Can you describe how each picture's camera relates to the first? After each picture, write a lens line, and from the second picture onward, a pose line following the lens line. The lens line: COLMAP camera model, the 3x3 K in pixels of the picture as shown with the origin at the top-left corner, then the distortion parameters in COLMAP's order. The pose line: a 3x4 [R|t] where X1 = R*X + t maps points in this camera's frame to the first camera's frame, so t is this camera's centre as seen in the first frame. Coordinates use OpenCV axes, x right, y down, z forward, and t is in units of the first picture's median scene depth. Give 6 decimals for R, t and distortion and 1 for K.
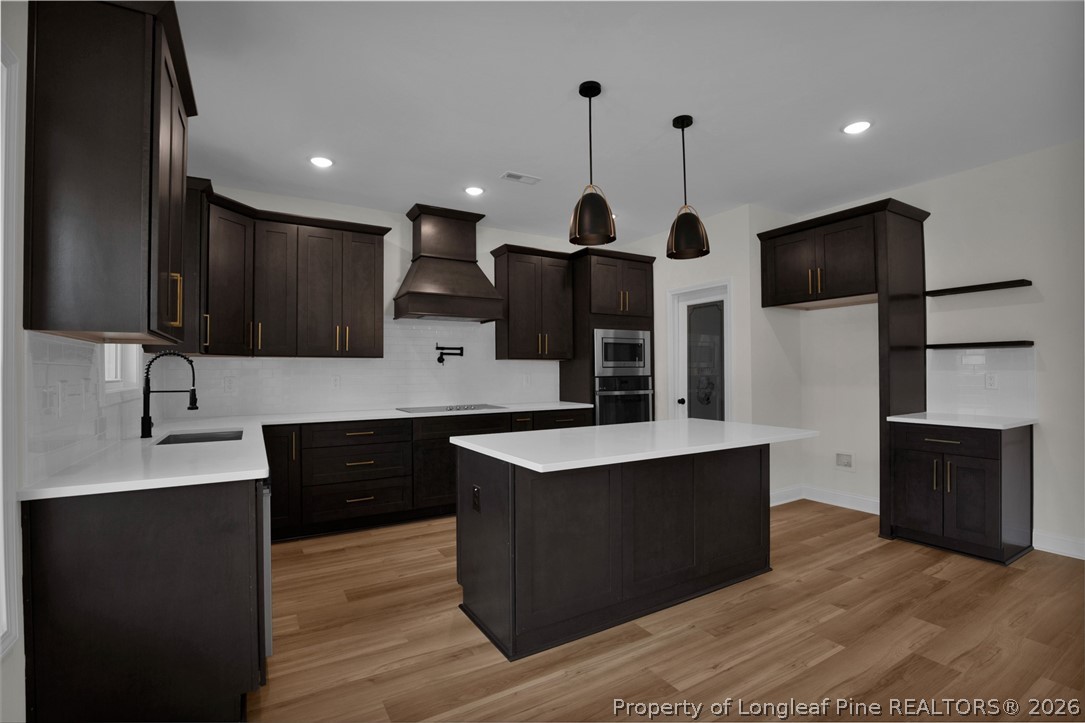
lens RADIAL K [[494.8, 0, 542.3], [0, 494.8, 366.4], [0, 0, 1]] dist [-0.030154, 0.001453]
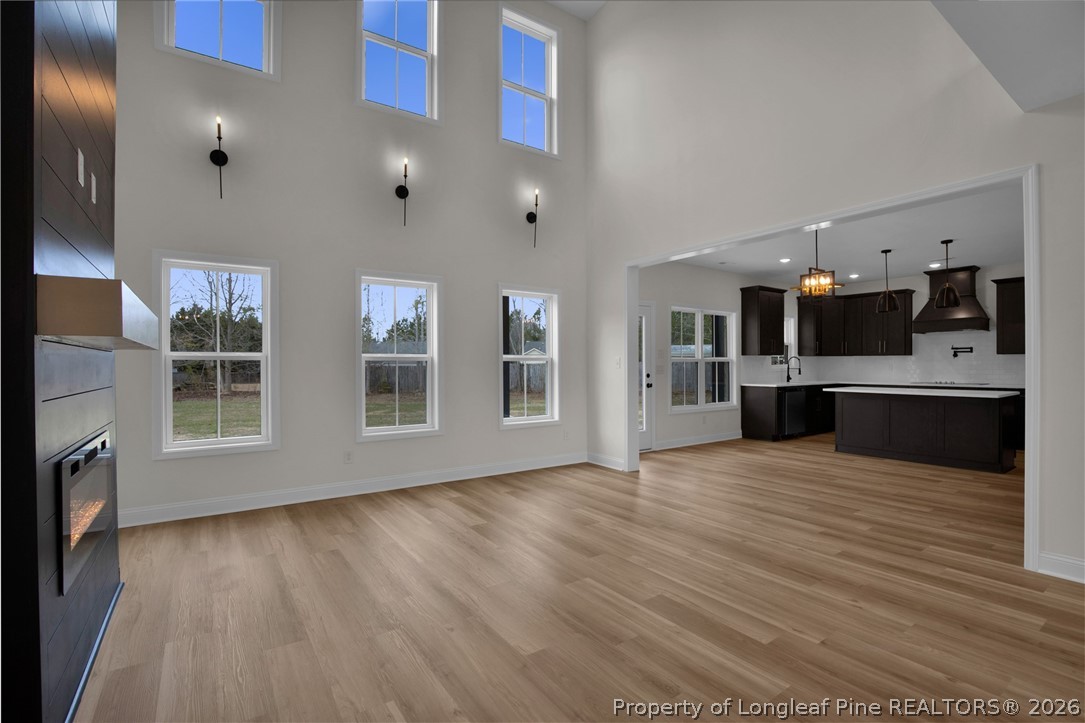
lens RADIAL K [[494.8, 0, 542.3], [0, 494.8, 366.4], [0, 0, 1]] dist [-0.030154, 0.001453]
pose [[0.067864, 0.011630, -0.997627, 1.671552], [0.013160, 0.999835, 0.012551, -0.018769], [0.997608, -0.013981, 0.067699, -0.634843]]
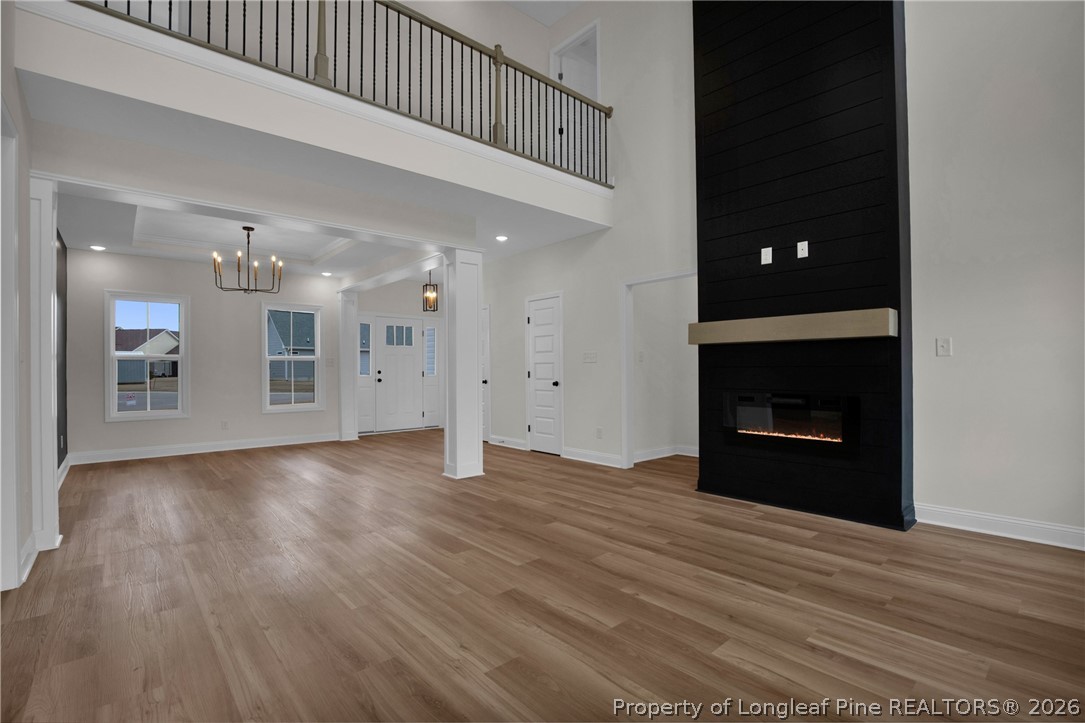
lens RADIAL K [[494.8, 0, 542.3], [0, 494.8, 366.4], [0, 0, 1]] dist [-0.030154, 0.001453]
pose [[-0.180239, 0.013644, 0.983528, 0.204001], [0.000303, 0.999905, -0.013816, 0.023042], [-0.983623, -0.002192, -0.180226, -0.422742]]
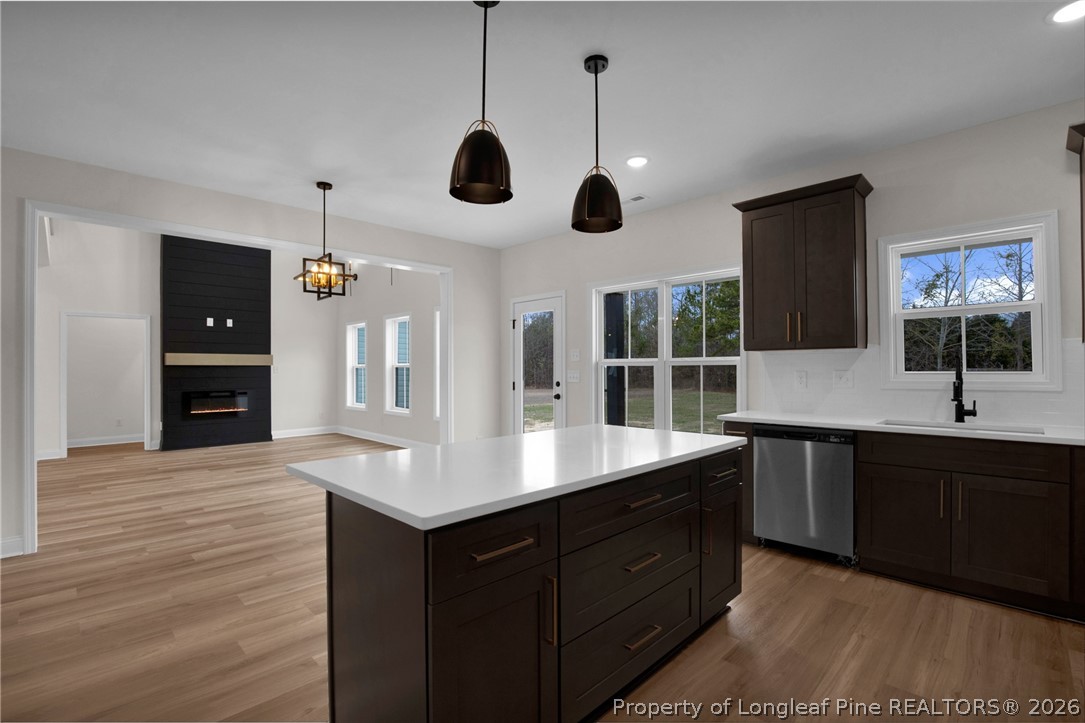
lens RADIAL K [[494.8, 0, 542.3], [0, 494.8, 366.4], [0, 0, 1]] dist [-0.030154, 0.001453]
pose [[-0.969399, 0.010111, -0.245280, 0.287620], [0.014145, 0.999792, -0.014691, 0.011498], [0.245081, -0.017711, -0.969341, 1.253712]]
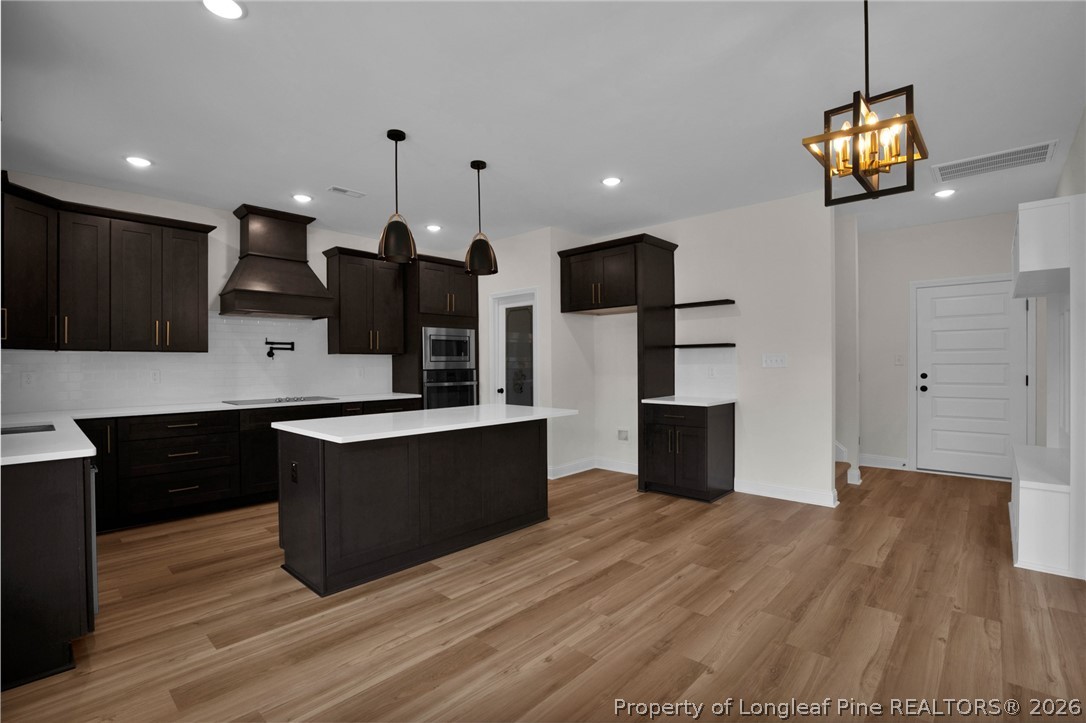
lens RADIAL K [[495.2, 0, 542.8], [0, 495.2, 366.4], [0, 0, 1]] dist [-0.030154, 0.001453]
pose [[0.960303, -0.001920, 0.278954, 0.071119], [-0.001957, 0.999905, 0.013618, -0.003652], [-0.278953, -0.013623, 0.960208, -0.192440]]
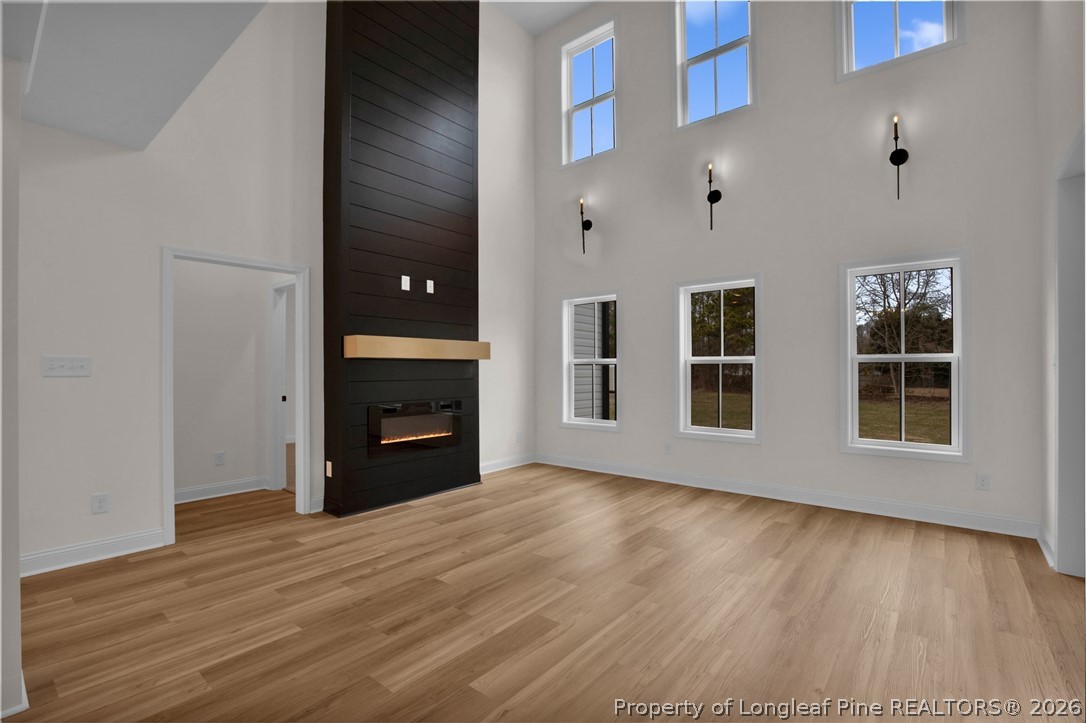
lens RADIAL K [[495.2, 0, 542.8], [0, 495.2, 366.4], [0, 0, 1]] dist [-0.030154, 0.001453]
pose [[-0.942744, 0.009350, -0.333385, 1.225229], [0.014584, 0.999807, -0.013200, -0.003588], [0.333197, -0.017306, -0.942698, 0.151195]]
